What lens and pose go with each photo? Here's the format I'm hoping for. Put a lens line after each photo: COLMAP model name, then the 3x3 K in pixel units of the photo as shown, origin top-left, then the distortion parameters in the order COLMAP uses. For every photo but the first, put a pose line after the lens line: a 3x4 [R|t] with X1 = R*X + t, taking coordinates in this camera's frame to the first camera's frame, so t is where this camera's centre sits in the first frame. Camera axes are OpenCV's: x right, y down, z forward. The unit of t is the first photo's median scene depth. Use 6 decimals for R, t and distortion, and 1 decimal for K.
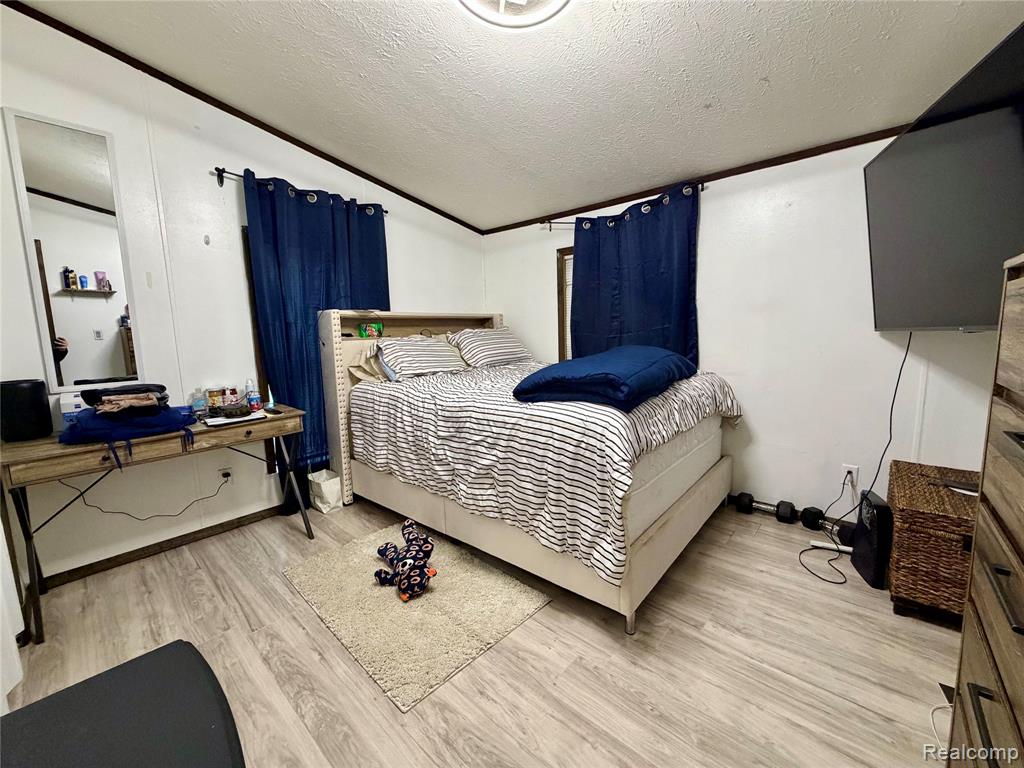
lens RADIAL K [[406.2, 0, 511.4], [0, 406.2, 382.8], [0, 0, 1]] dist [-0.000109, -0.000223]
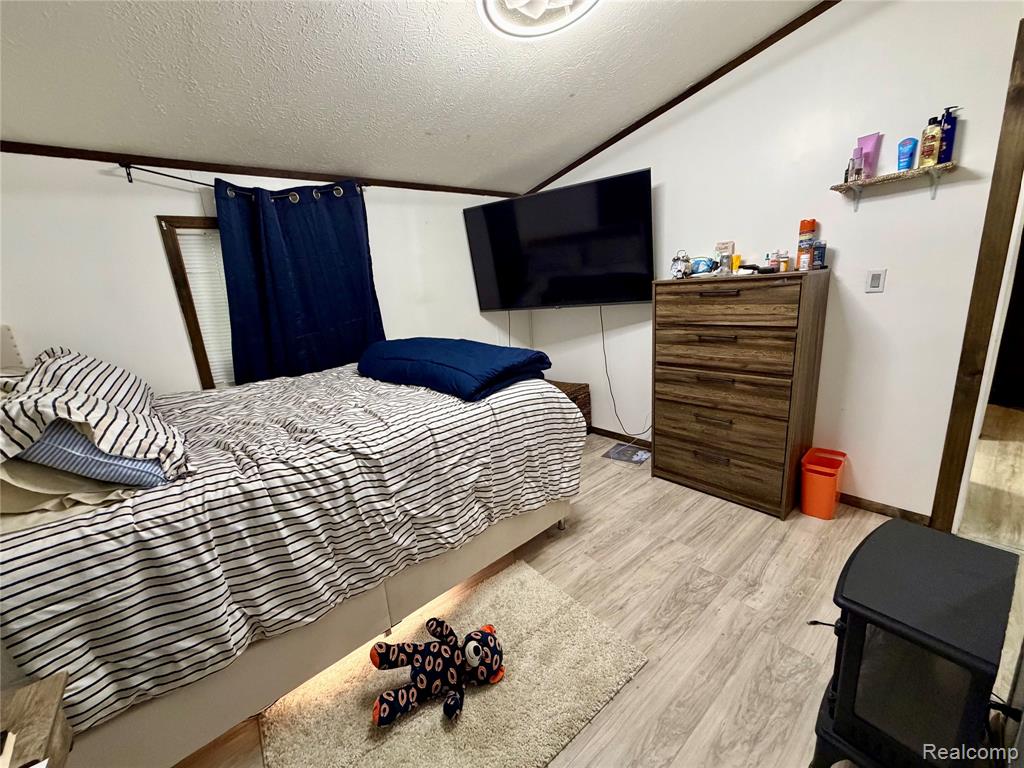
lens RADIAL K [[406.2, 0, 511.3], [0, 406.2, 383.8], [0, 0, 1]] dist [-0.000109, -0.000223]
pose [[0.150371, -0.218677, 0.964141, -0.838141], [0.198608, 0.962030, 0.187223, -0.150207], [-0.968475, 0.163333, 0.188093, 0.688099]]
